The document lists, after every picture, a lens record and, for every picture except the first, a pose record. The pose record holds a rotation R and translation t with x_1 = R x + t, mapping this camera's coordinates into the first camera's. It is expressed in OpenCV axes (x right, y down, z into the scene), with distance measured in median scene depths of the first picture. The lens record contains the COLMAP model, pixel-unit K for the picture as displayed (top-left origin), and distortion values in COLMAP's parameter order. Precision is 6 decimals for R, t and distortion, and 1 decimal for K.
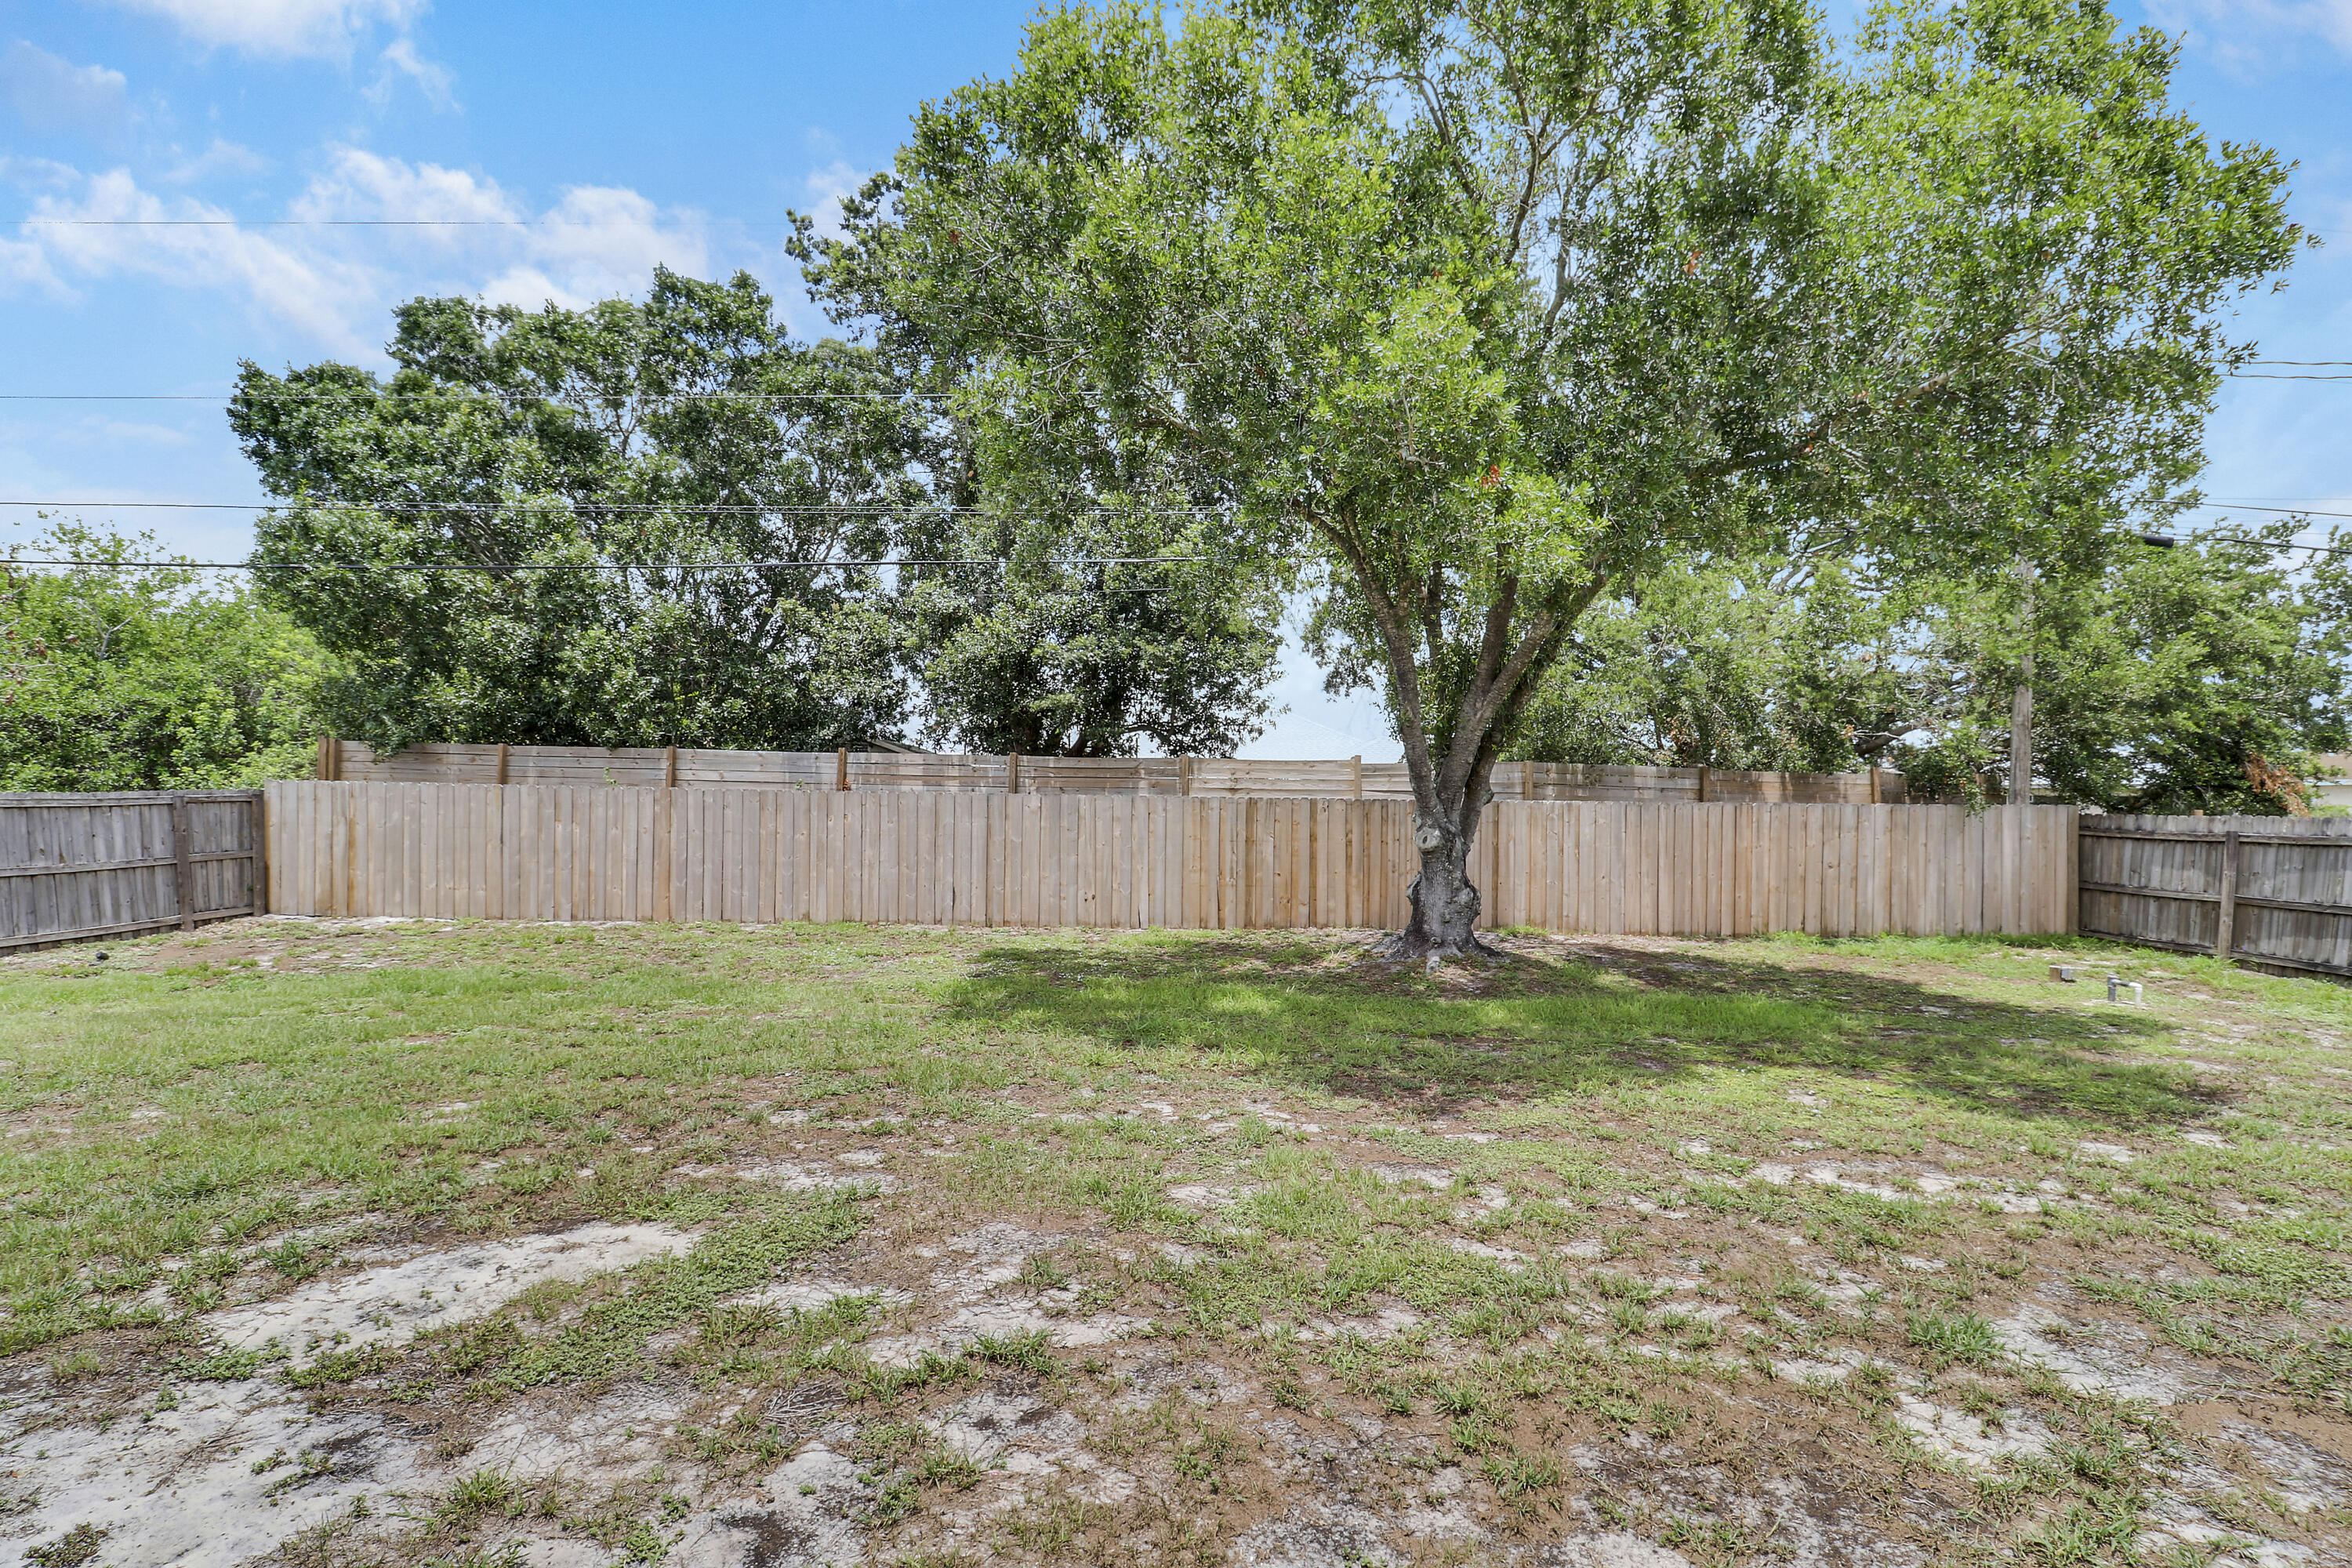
lens RADIAL K [[1106.4, 0, 1194.1], [0, 1106.4, 797.9], [0, 0, 1]] dist [-0.005365, 0.000608]
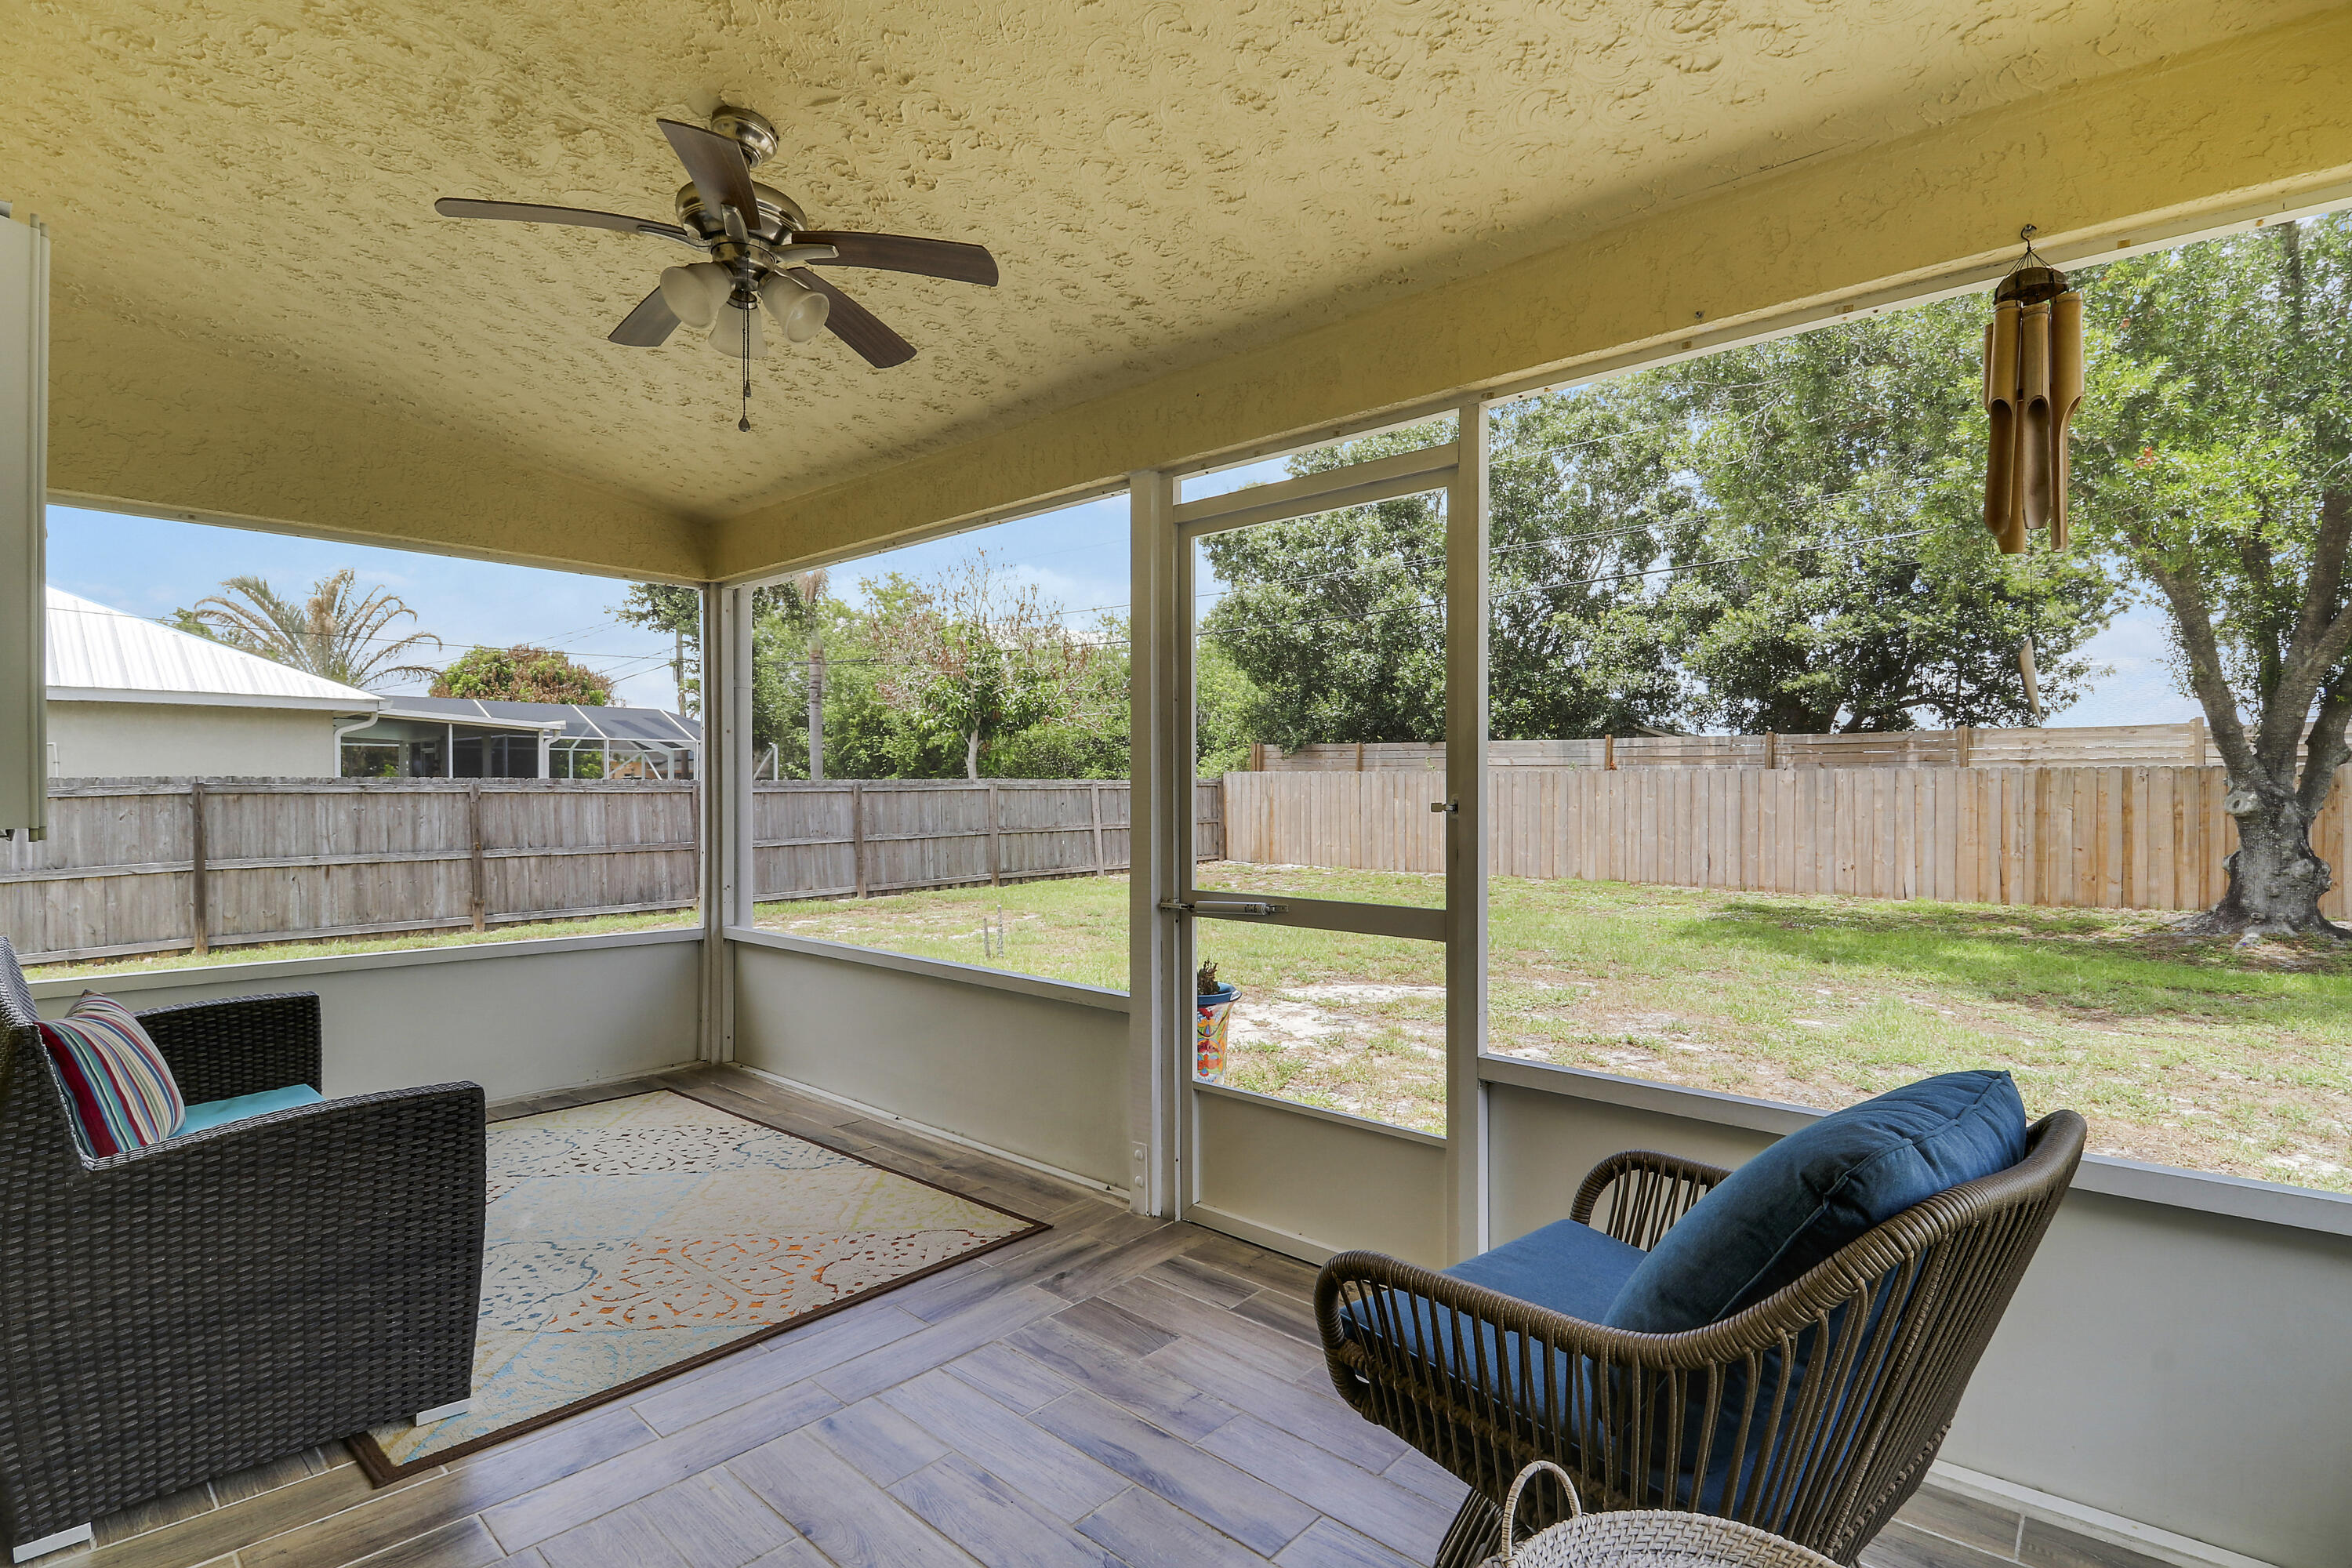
lens RADIAL K [[1106.4, 0, 1169.1], [0, 1106.4, 798.7], [0, 0, 1]] dist [-0.005365, 0.000608]
pose [[0.752048, -0.006473, -0.659077, 0.106517], [0.011163, 0.999933, 0.002917, 0.014705], [0.659014, -0.009551, 0.752070, -0.198304]]
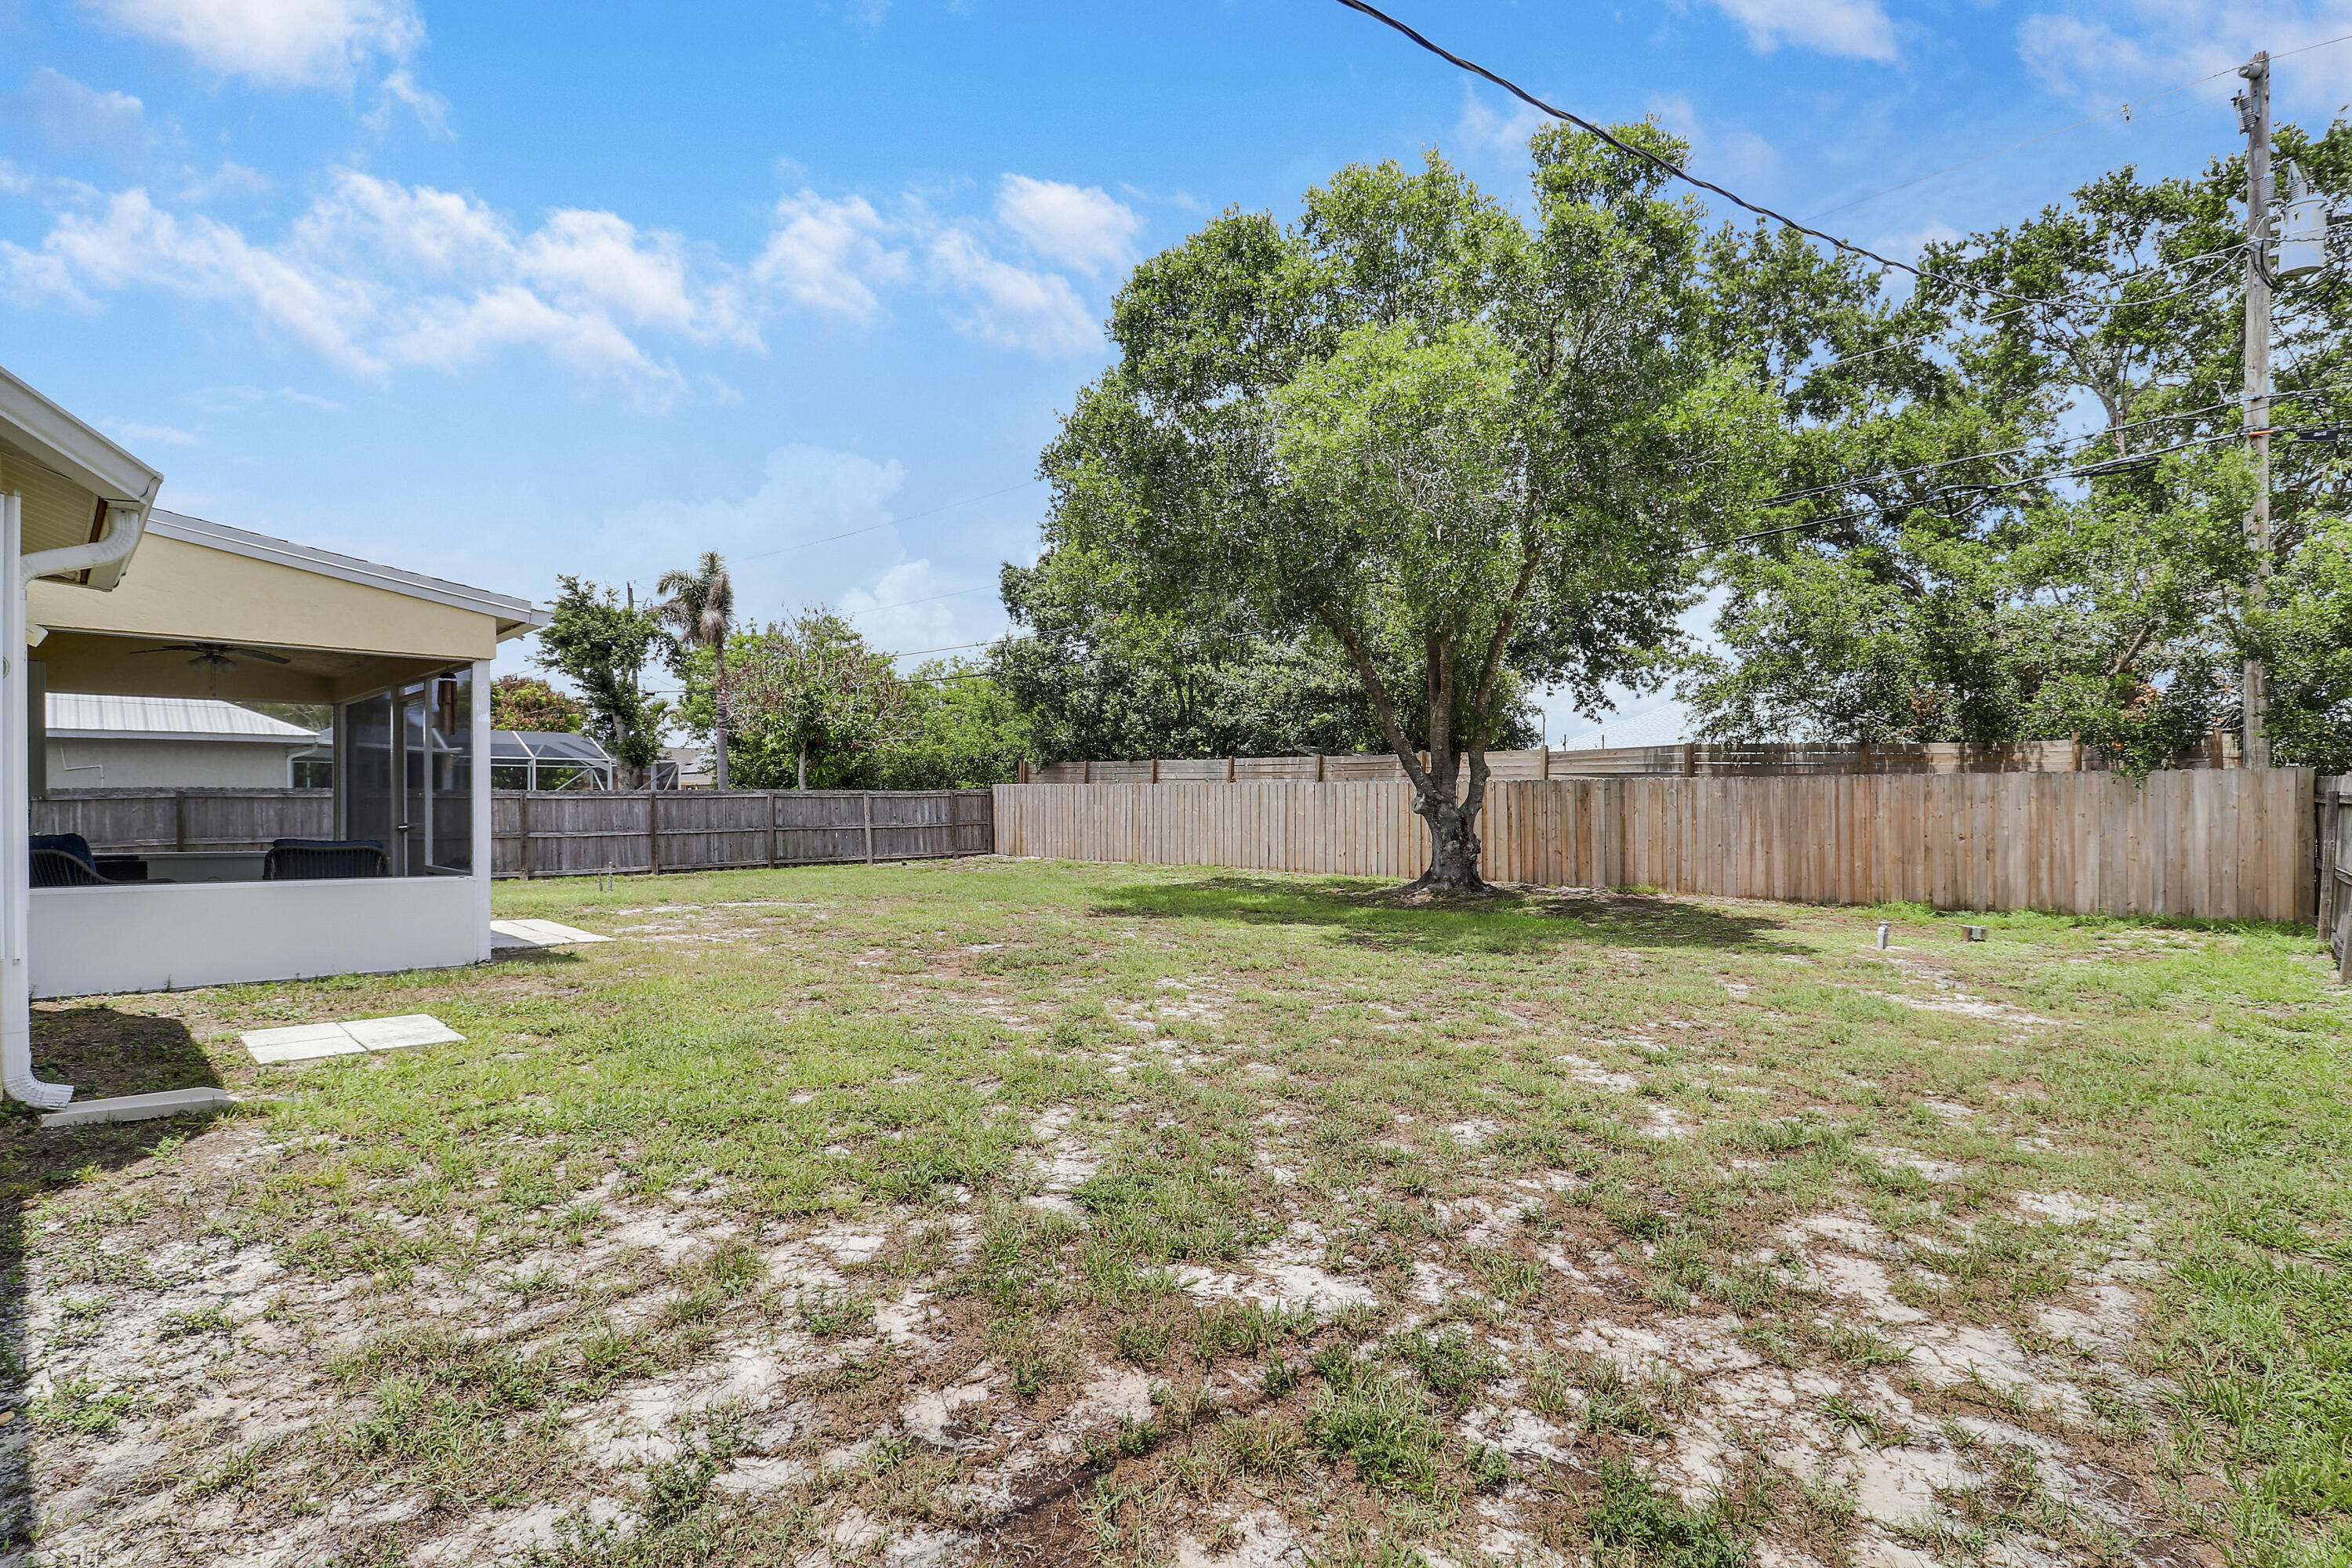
lens RADIAL K [[1106.4, 0, 1150.2], [0, 1106.4, 807.4], [0, 0, 1]] dist [-0.005365, 0.000608]
pose [[0.717226, -0.007882, -0.696796, 0.691535], [0.010172, 0.999948, -0.000842, 0.027585], [0.696766, -0.006484, 0.717269, -0.196944]]
